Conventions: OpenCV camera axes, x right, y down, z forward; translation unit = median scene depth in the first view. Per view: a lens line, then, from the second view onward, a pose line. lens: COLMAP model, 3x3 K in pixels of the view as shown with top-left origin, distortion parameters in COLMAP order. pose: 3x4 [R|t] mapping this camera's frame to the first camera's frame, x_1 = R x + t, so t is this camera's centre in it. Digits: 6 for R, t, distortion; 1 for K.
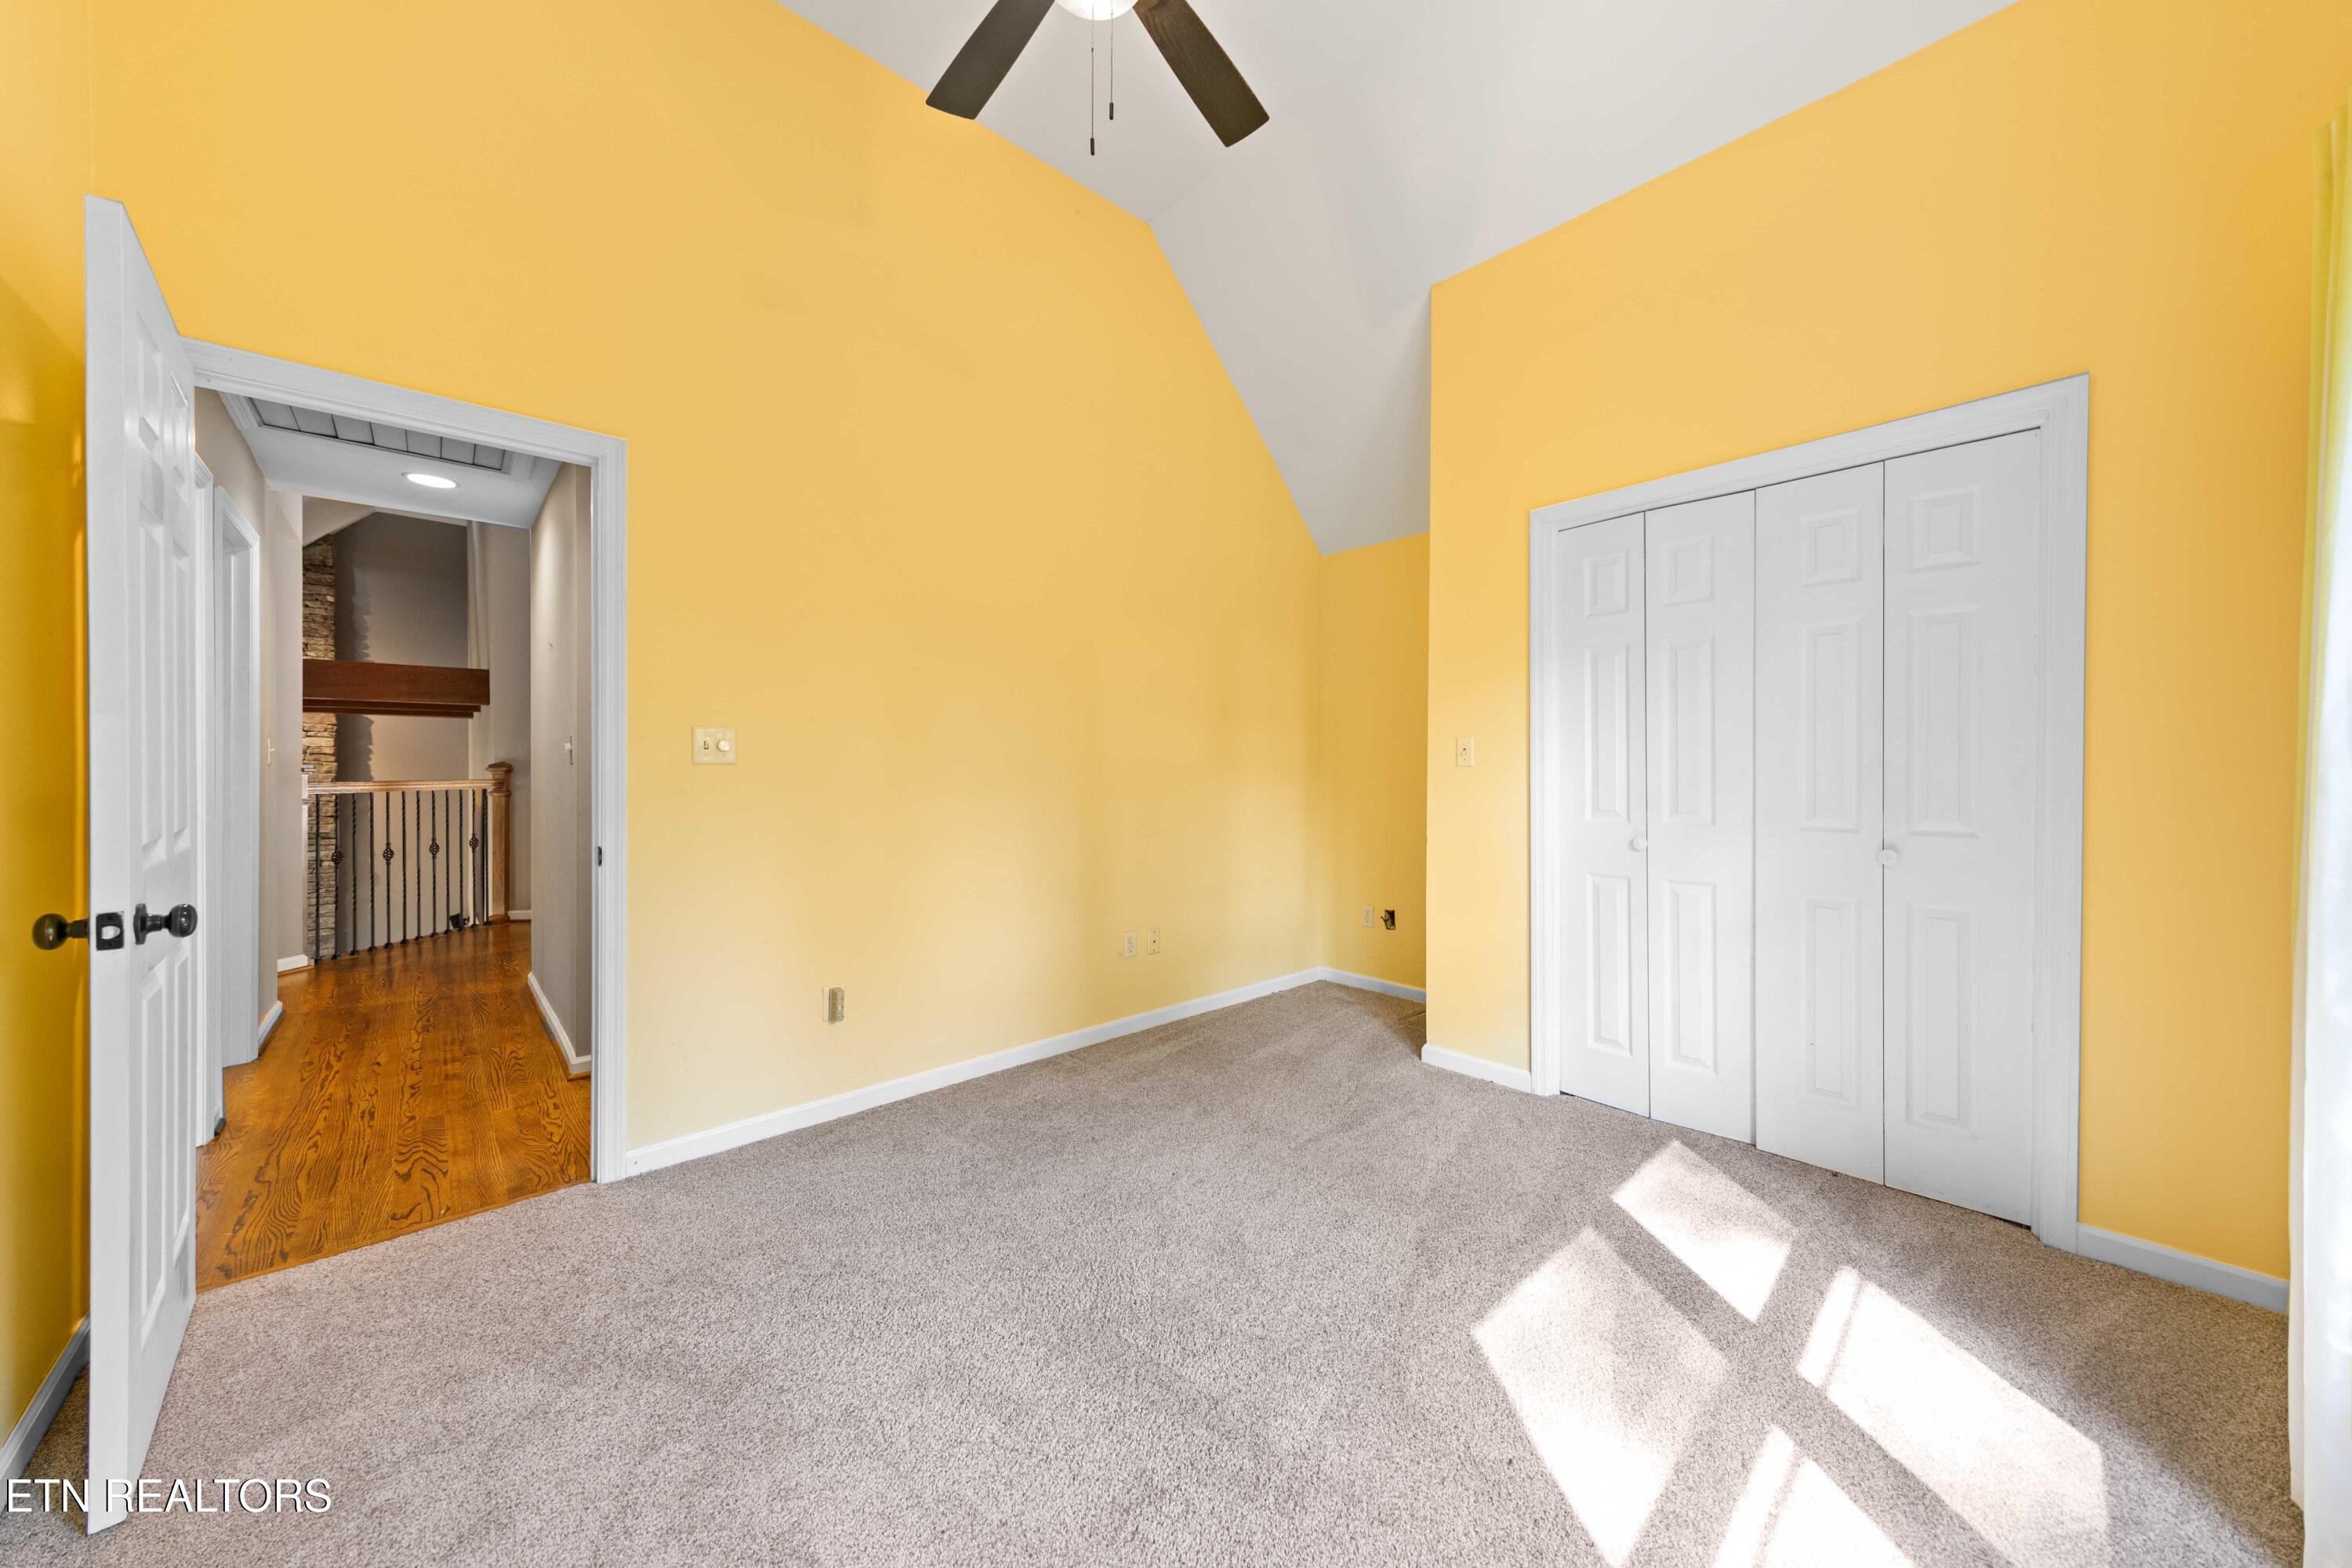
lens RADIAL K [[860.1, 0, 1176.0], [0, 860.1, 784.0], [0, 0, 1]] dist [0.001055, 0.000071]
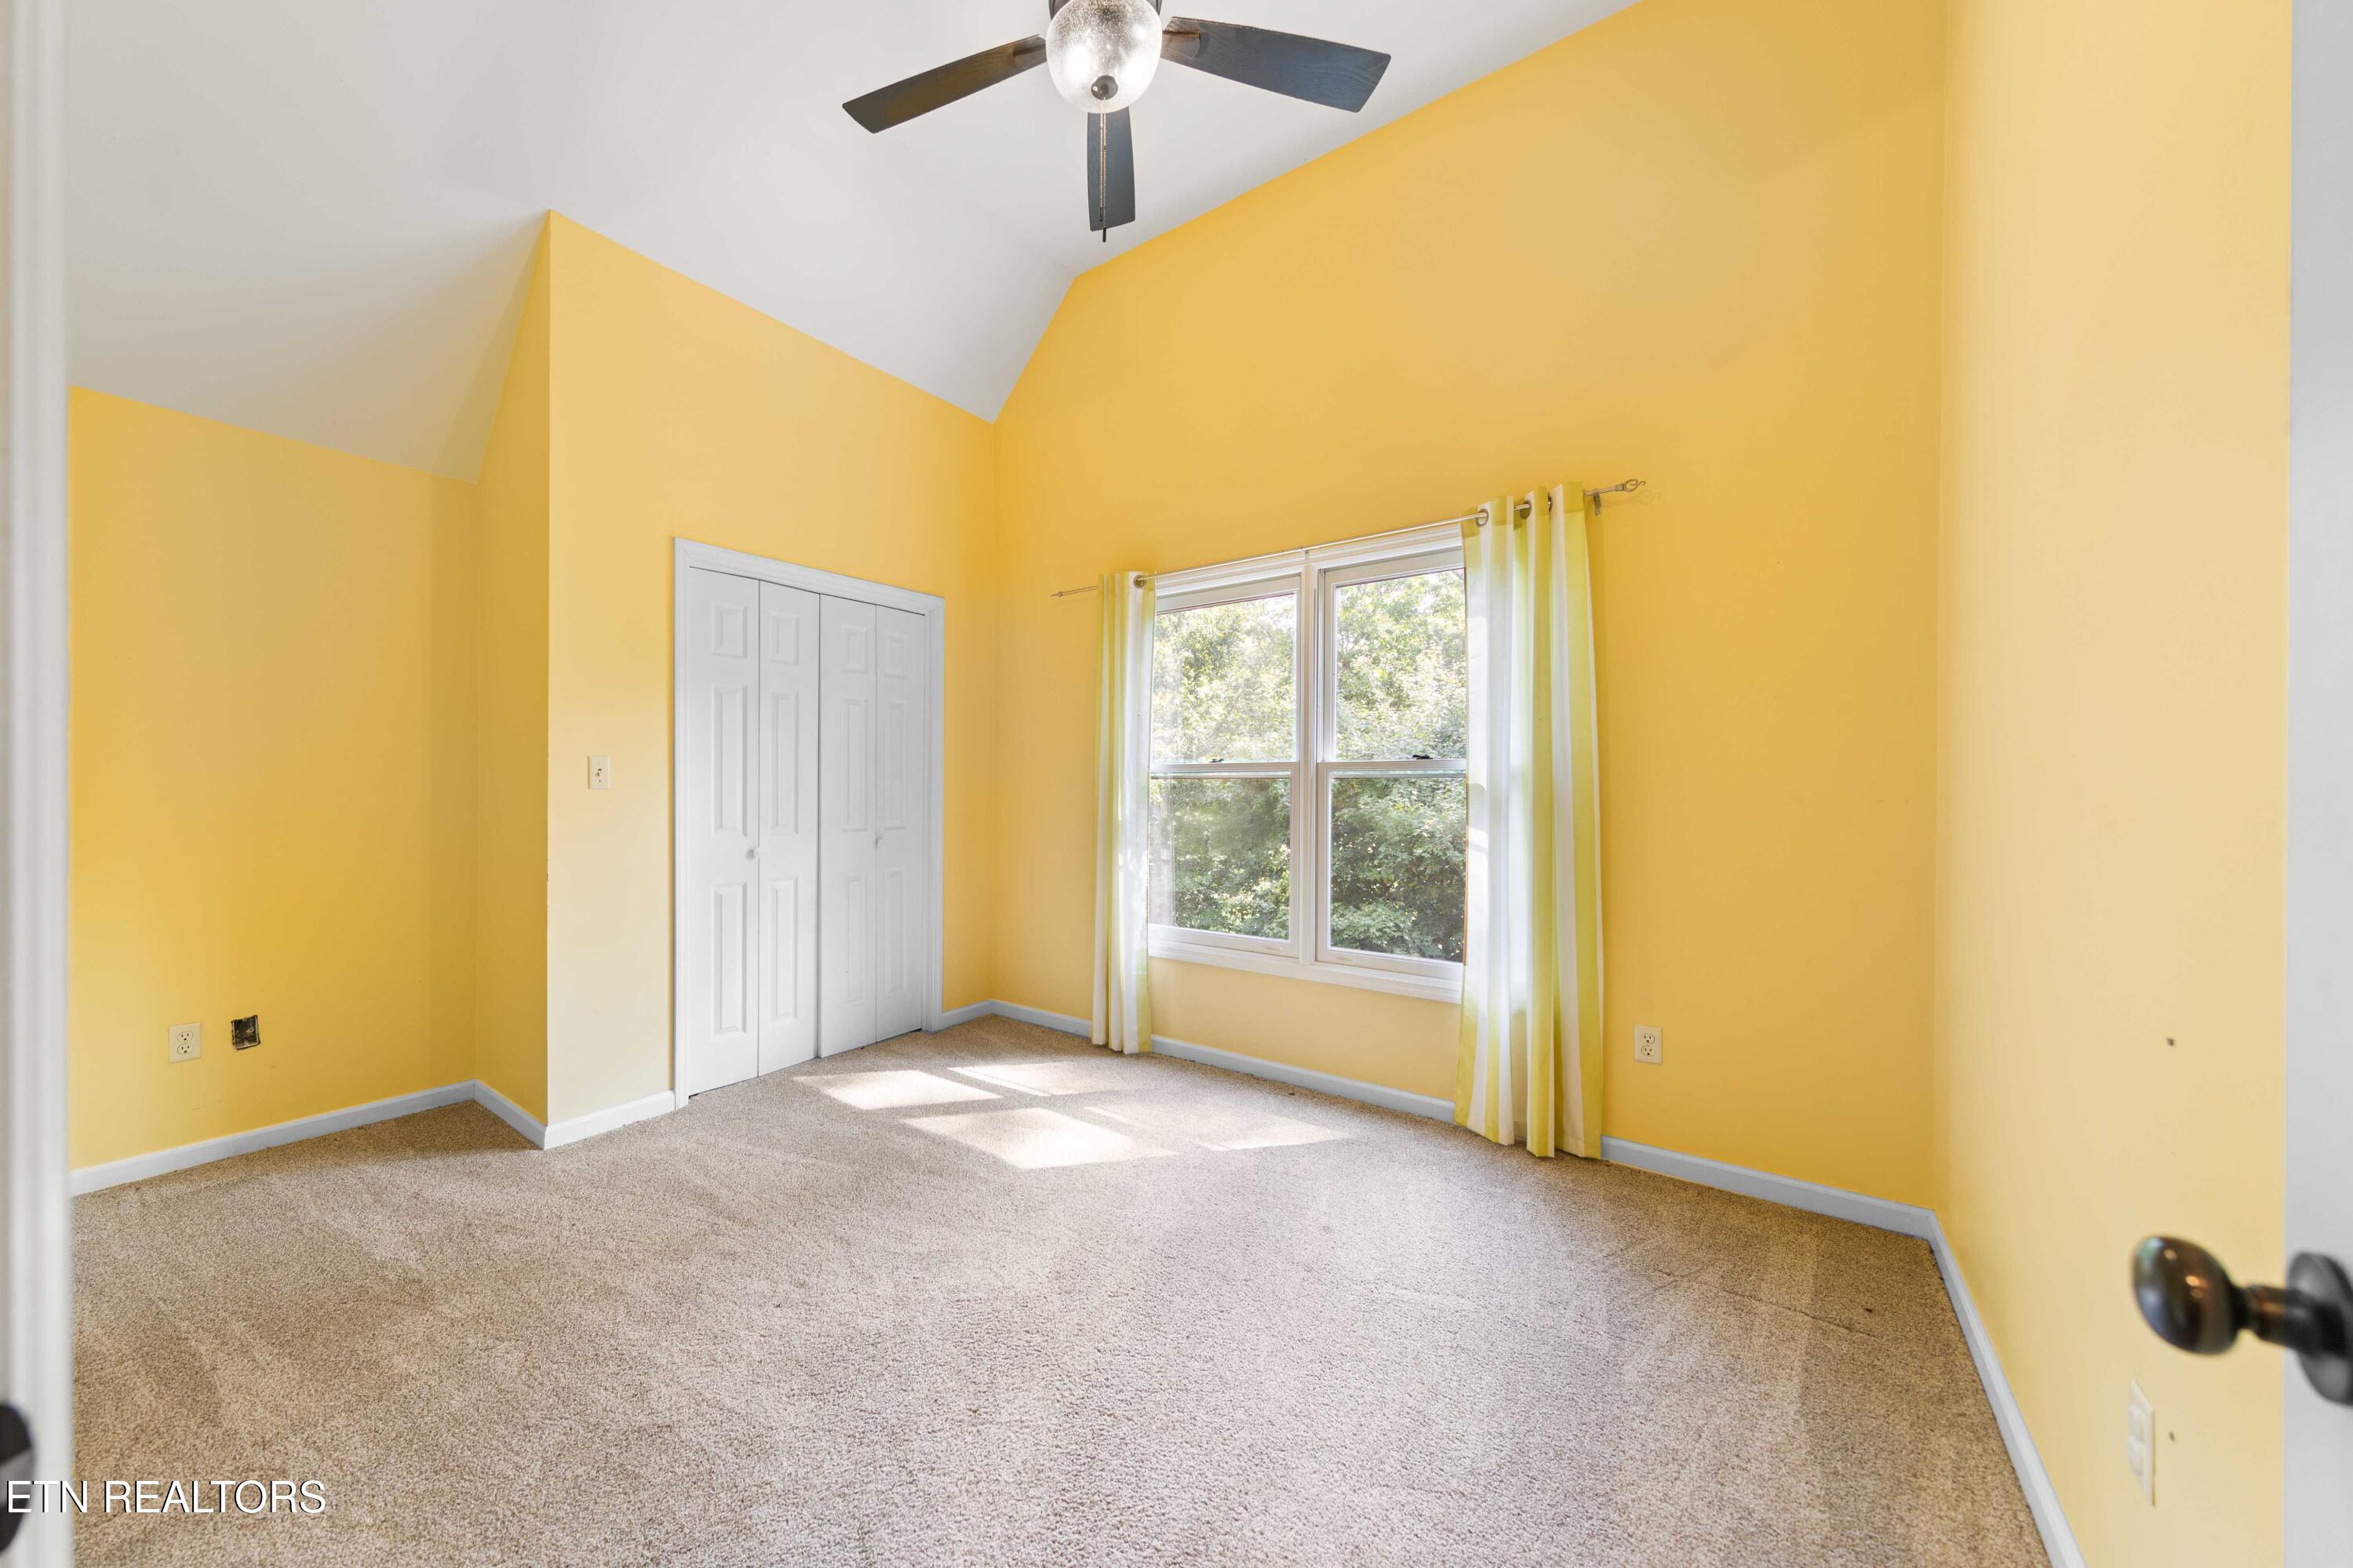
lens RADIAL K [[768.4, 0, 1176.5], [0, 768.4, 784.0], [0, 0, 1]] dist [-0.000455, -0.000063]
pose [[-0.225190, 0.002923, 0.974310, -0.678355], [0.018895, 0.999821, 0.001368, -0.018451], [-0.974132, 0.018718, -0.225205, 0.690658]]
